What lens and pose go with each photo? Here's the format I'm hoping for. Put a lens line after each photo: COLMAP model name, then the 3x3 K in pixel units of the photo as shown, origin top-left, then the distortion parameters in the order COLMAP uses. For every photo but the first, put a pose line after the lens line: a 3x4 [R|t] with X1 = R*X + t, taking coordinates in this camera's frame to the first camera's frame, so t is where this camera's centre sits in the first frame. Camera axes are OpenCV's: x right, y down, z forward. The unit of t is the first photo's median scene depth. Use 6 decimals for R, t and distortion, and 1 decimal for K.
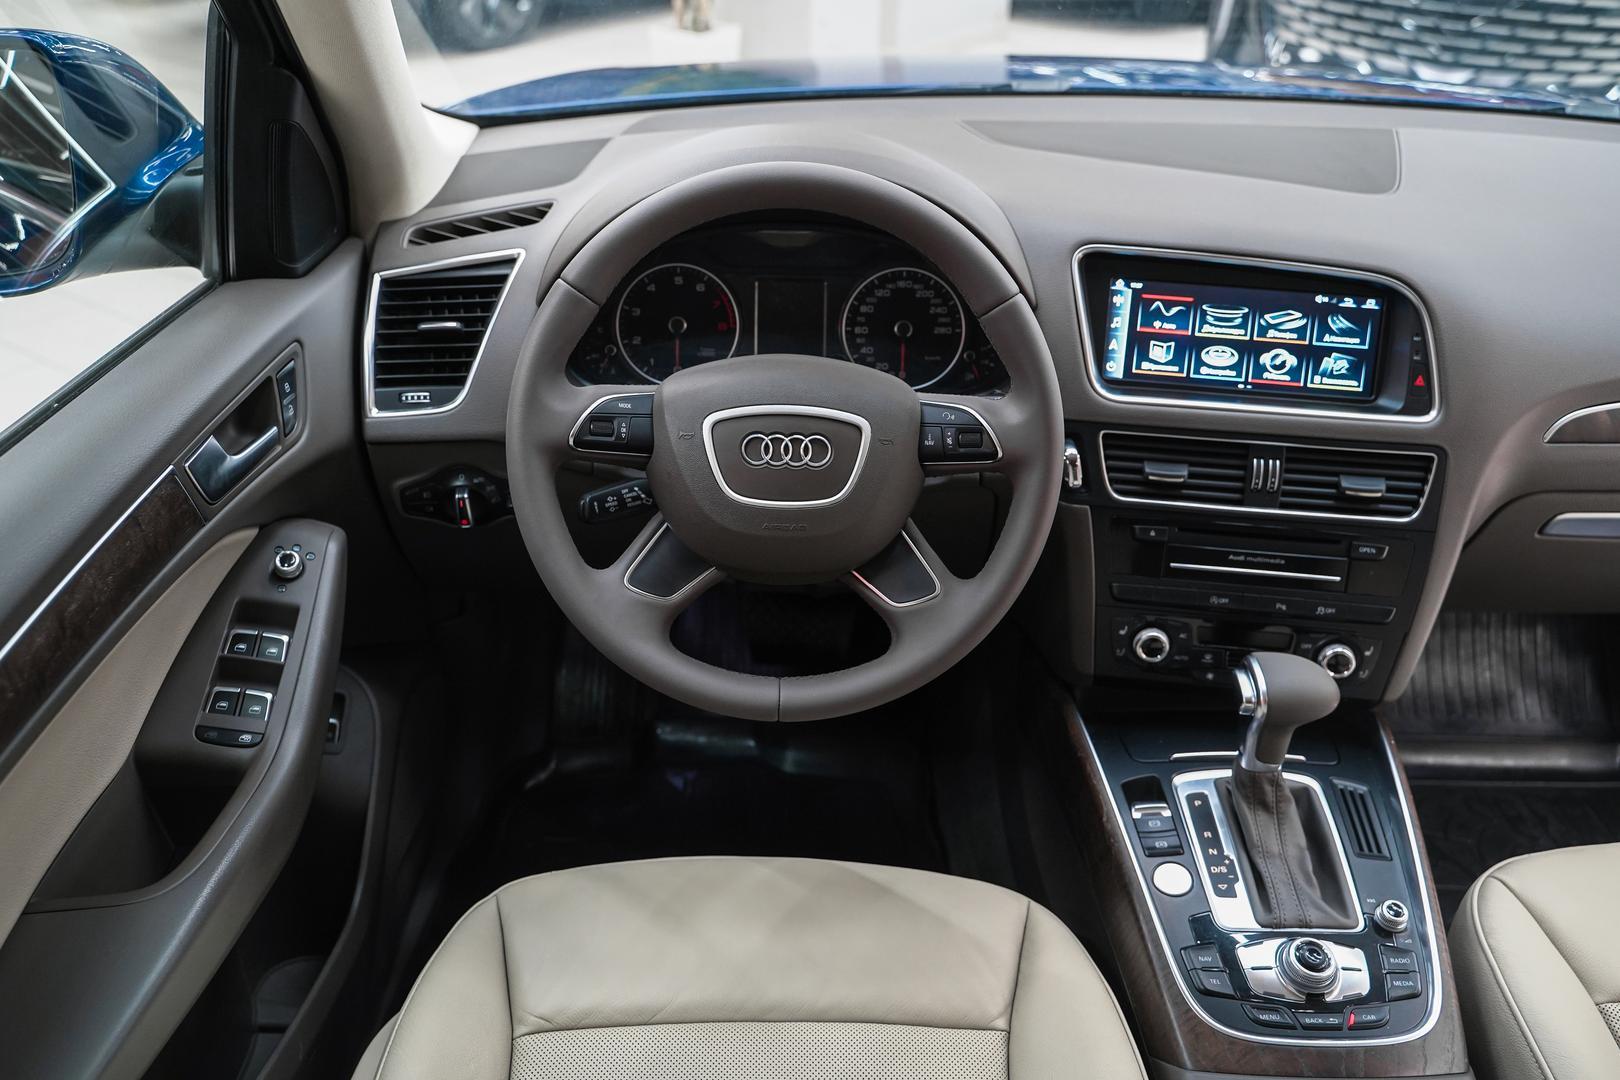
lens RADIAL K [[1369.9, 0, 810.0], [0, 1369.9, 540.0], [0, 0, 1]] dist [-0.005598, -0.002344]
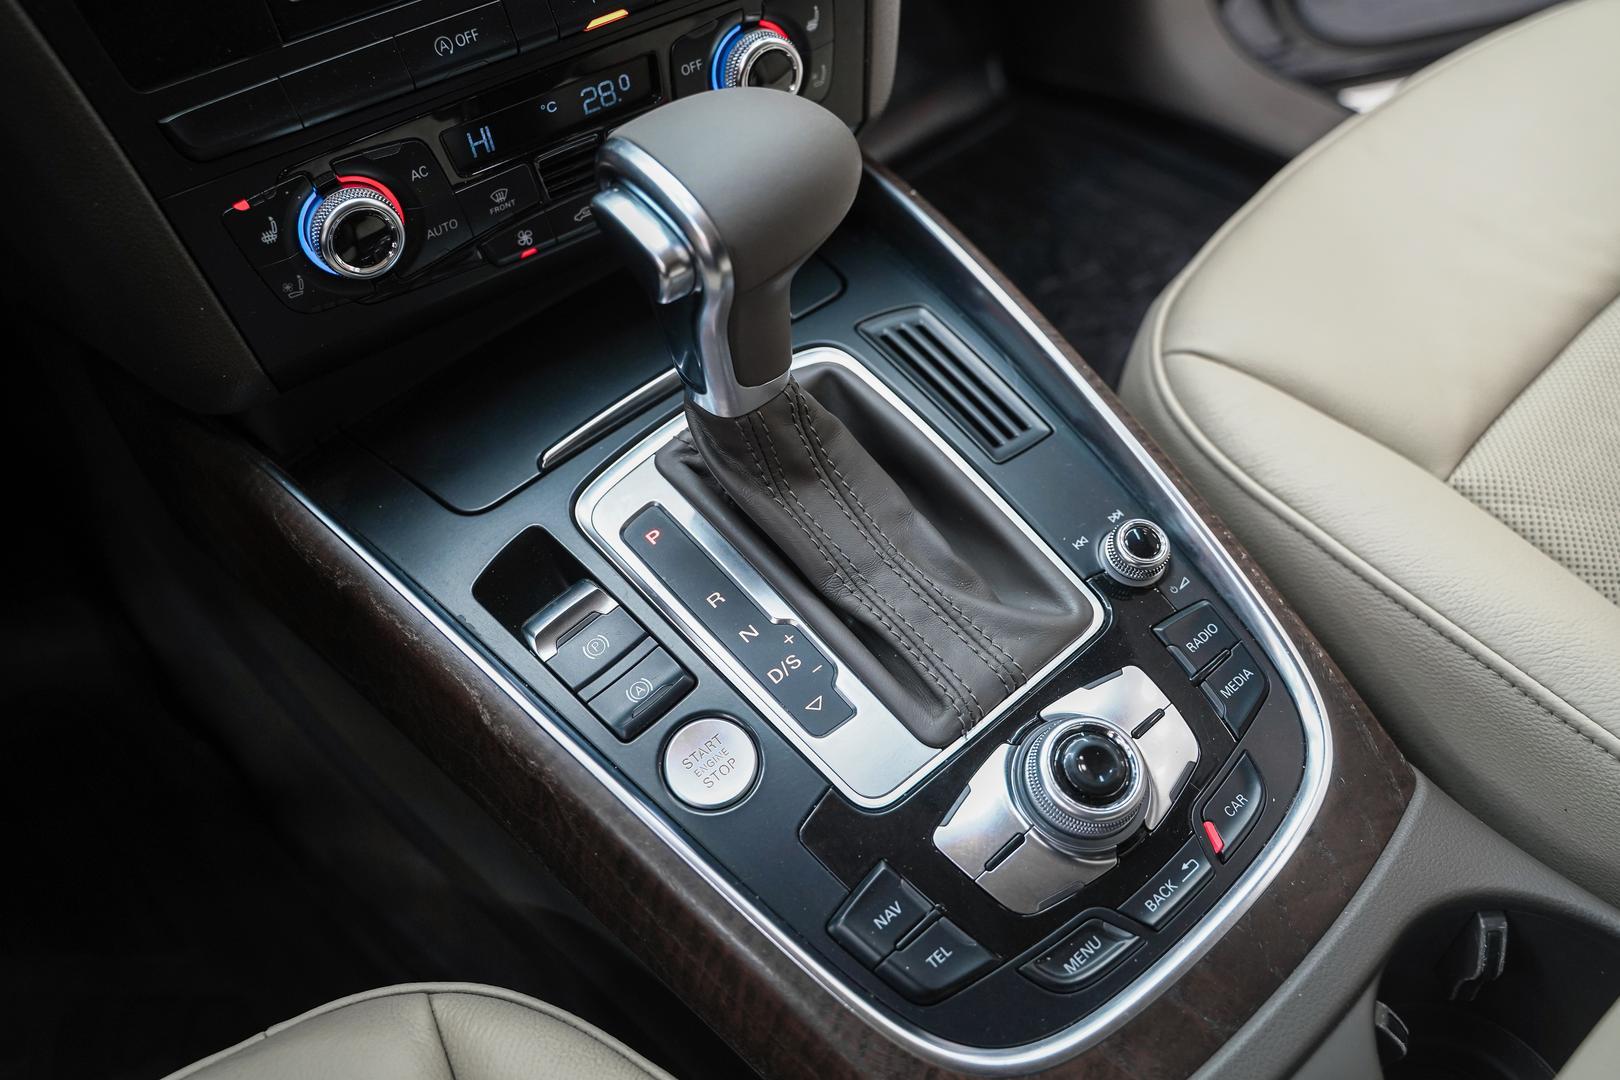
lens RADIAL K [[1344.1, 0, 808.2], [0, 1344.1, 548.1], [0, 0, 1]] dist [-0.006993, -0.001830]
pose [[0.754355, -0.538709, 0.375155, 0.161108], [0.380650, 0.824543, 0.418610, 0.041498], [-0.534840, -0.172978, 0.827058, 0.625886]]
